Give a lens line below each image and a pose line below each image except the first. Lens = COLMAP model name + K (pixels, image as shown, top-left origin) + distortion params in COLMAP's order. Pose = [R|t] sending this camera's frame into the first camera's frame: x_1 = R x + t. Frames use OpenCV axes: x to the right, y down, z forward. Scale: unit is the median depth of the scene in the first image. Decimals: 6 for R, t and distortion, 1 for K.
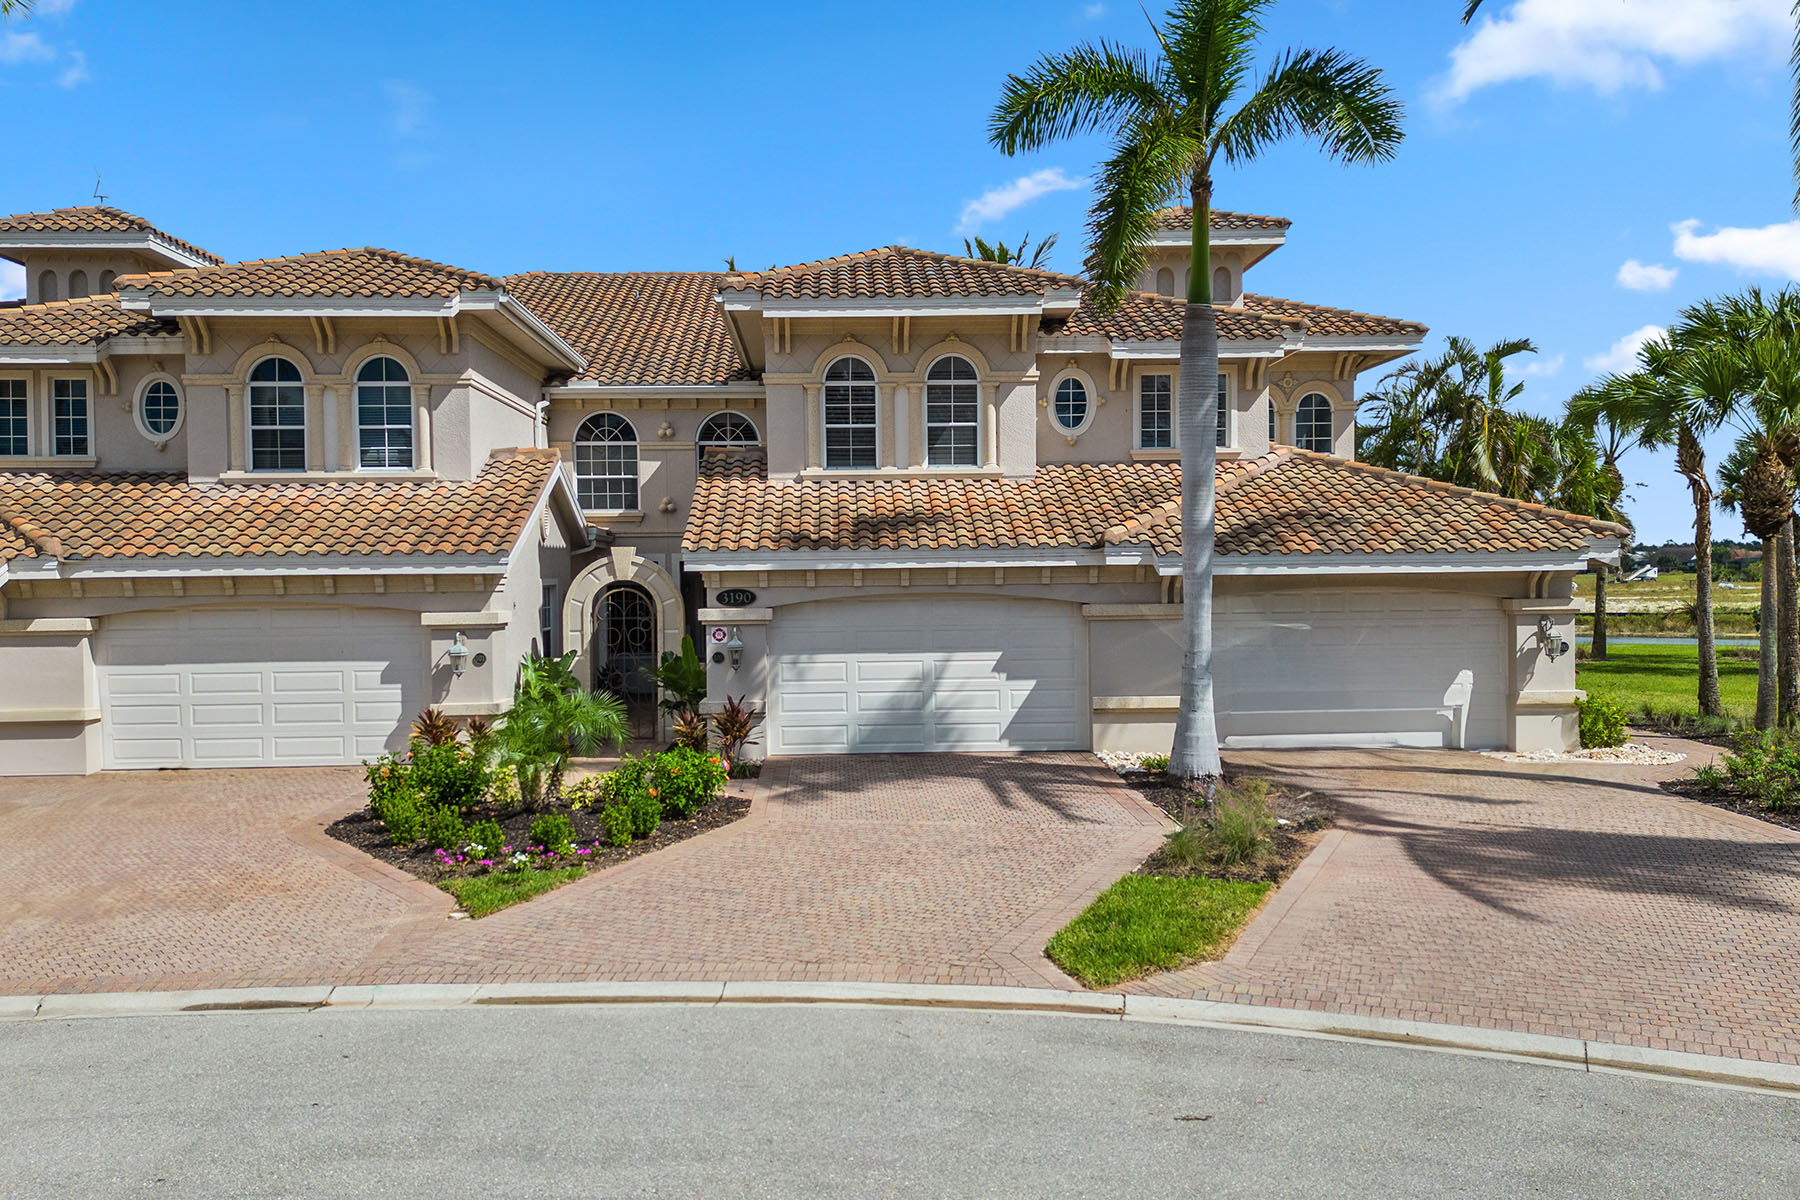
lens RADIAL K [[1474.8, 0, 900.0], [0, 1474.8, 600.0], [0, 0, 1]] dist [0.119774, -0.223235]
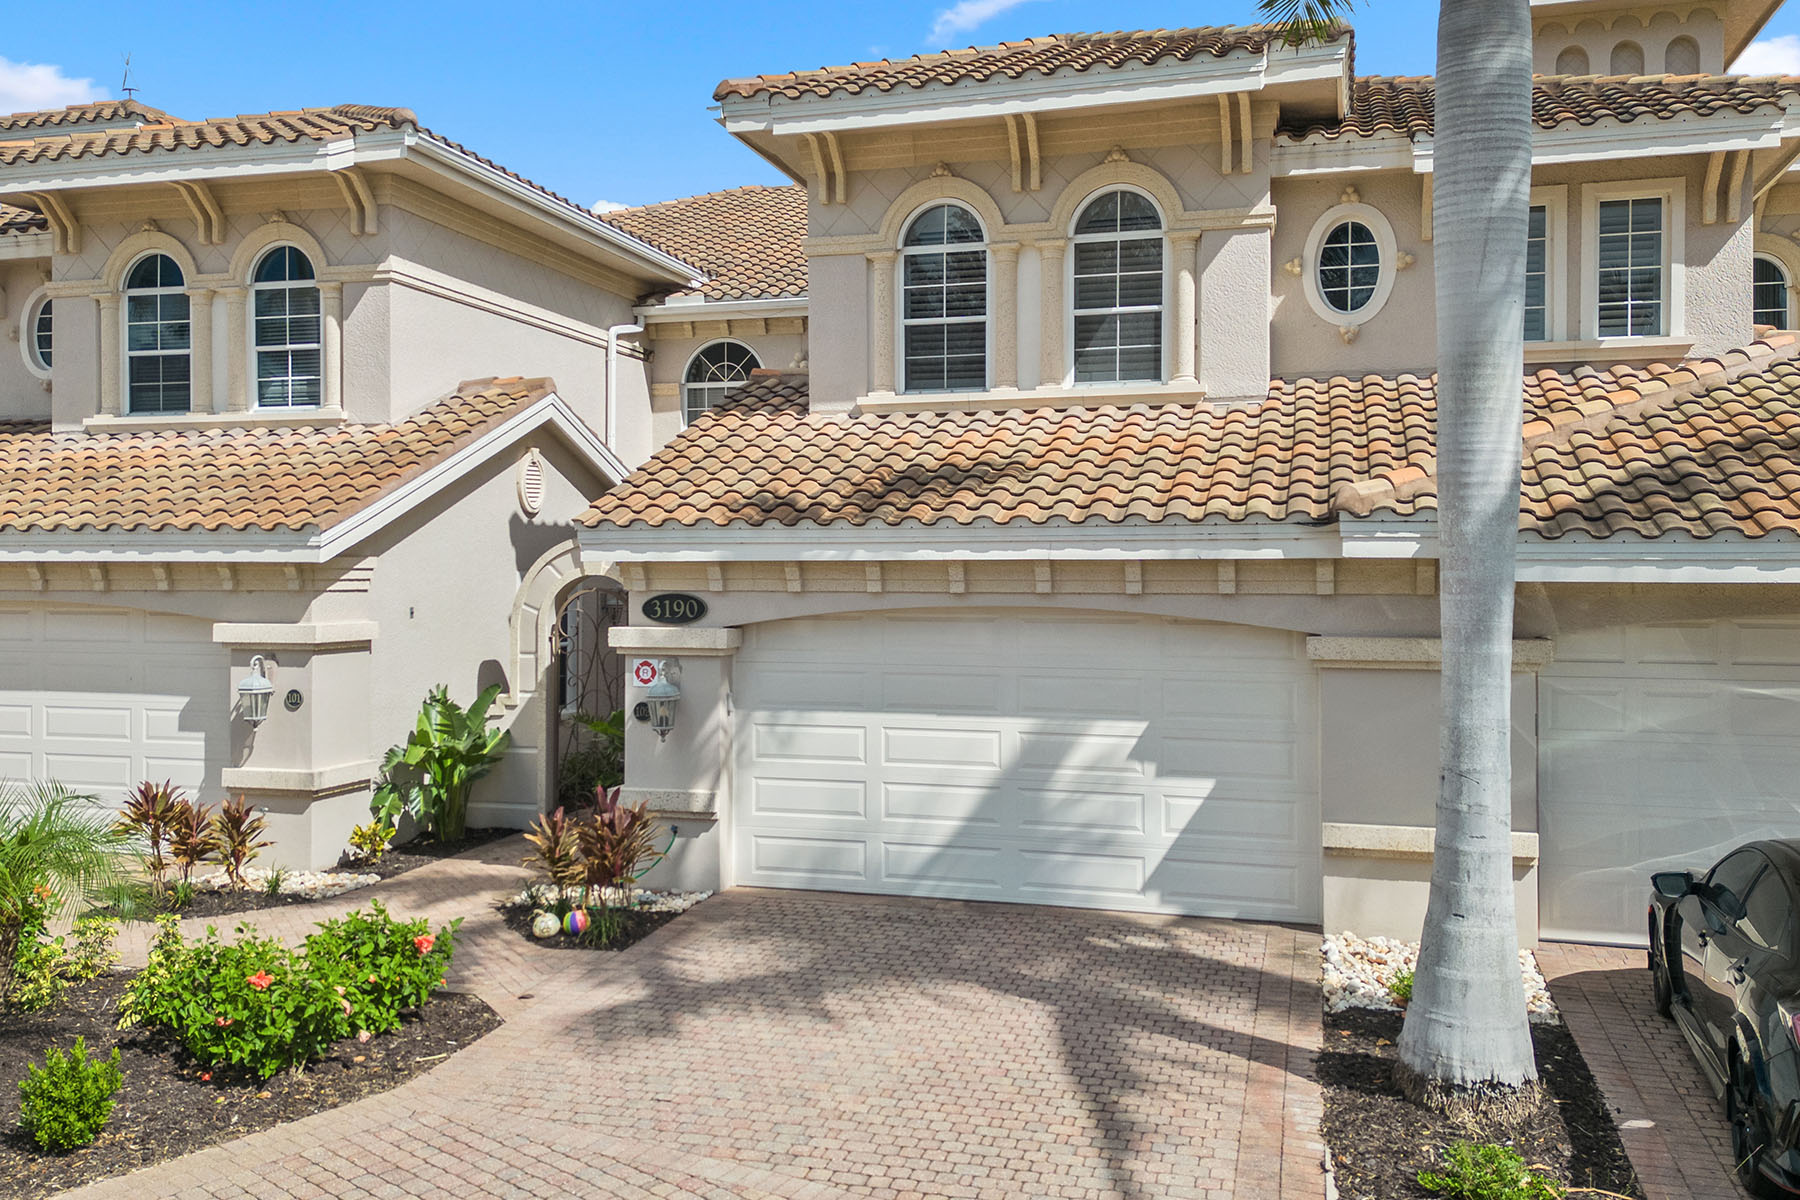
lens RADIAL K [[1507.7, 0, 889.9], [0, 1507.7, 571.4], [0, 0, 1]] dist [0.080080, -0.093056]
pose [[0.948521, 0.012811, -0.316454, 0.140831], [-0.017698, 0.999764, -0.012574, -0.009256], [0.316219, 0.017528, 0.948524, 0.426574]]
